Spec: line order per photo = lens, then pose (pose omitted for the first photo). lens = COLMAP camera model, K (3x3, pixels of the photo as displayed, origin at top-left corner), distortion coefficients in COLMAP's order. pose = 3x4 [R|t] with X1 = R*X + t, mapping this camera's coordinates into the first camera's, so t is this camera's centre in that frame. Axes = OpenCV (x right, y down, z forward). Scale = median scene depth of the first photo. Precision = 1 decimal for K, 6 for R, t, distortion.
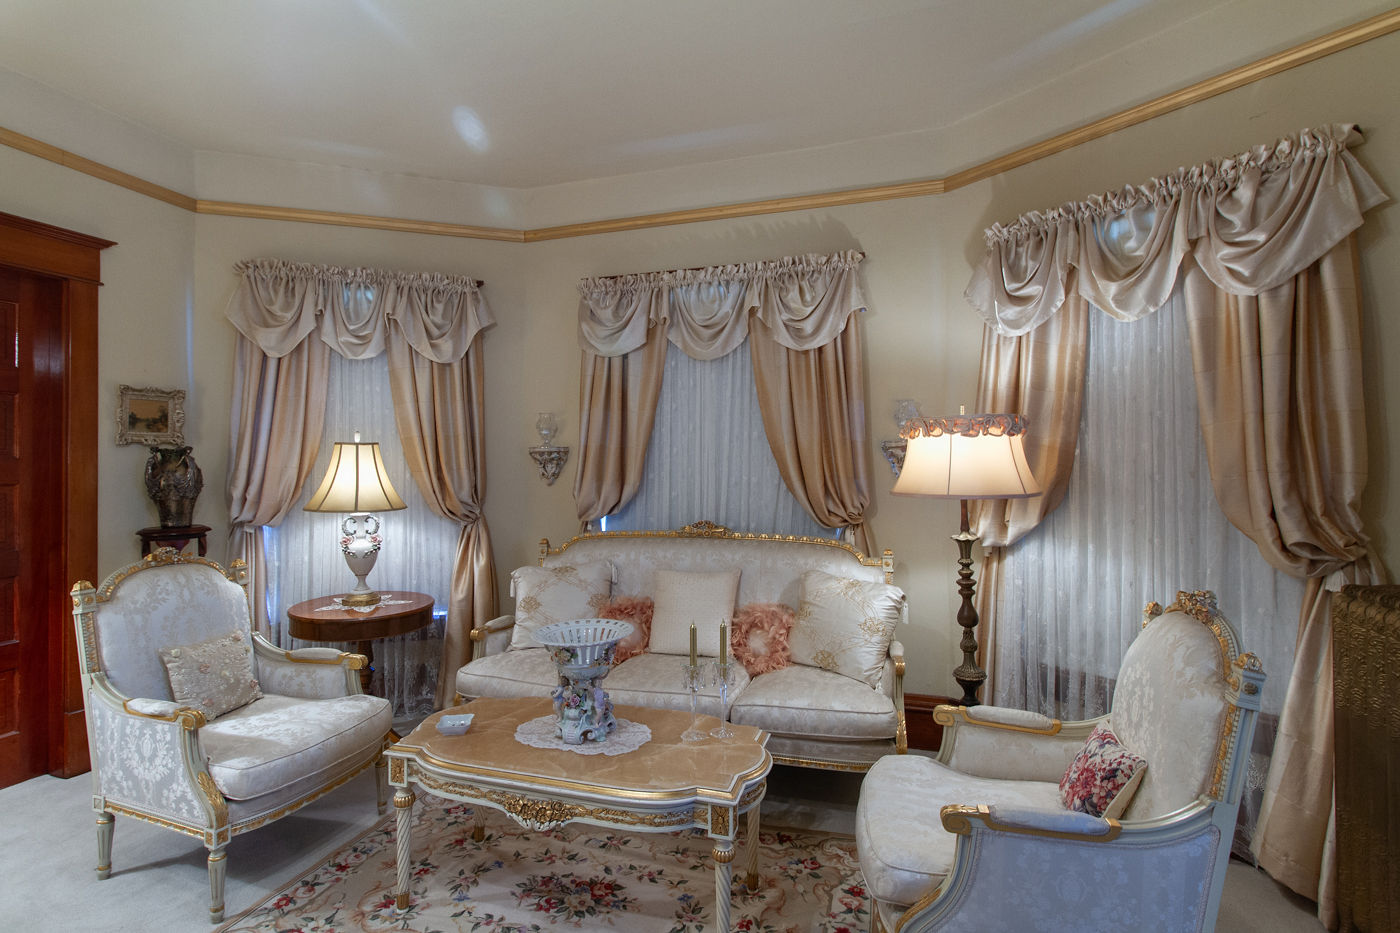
lens RADIAL K [[710.5, 0, 700.0], [0, 710.5, 466.5], [0, 0, 1]] dist [-0.002144, 0.000199]
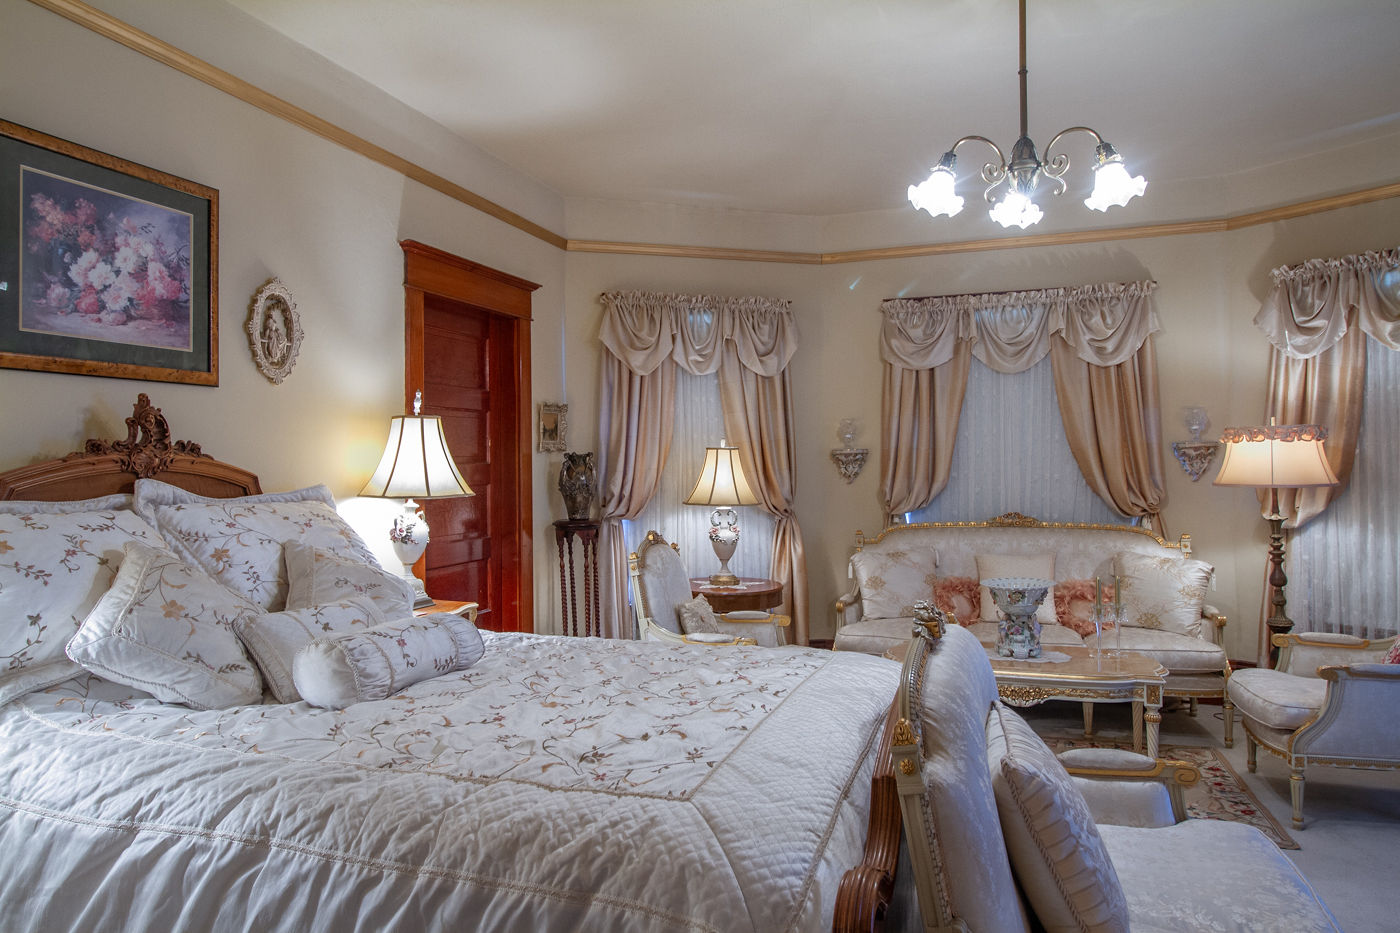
lens RADIAL K [[953.8, 0, 699.8], [0, 953.8, 462.3], [0, 0, 1]] dist [0.001796, -0.003871]
pose [[0.999601, -0.008215, -0.027008, -0.495820], [0.008110, 0.999959, -0.003994, -0.003163], [0.027040, 0.003774, 0.999627, -0.608916]]
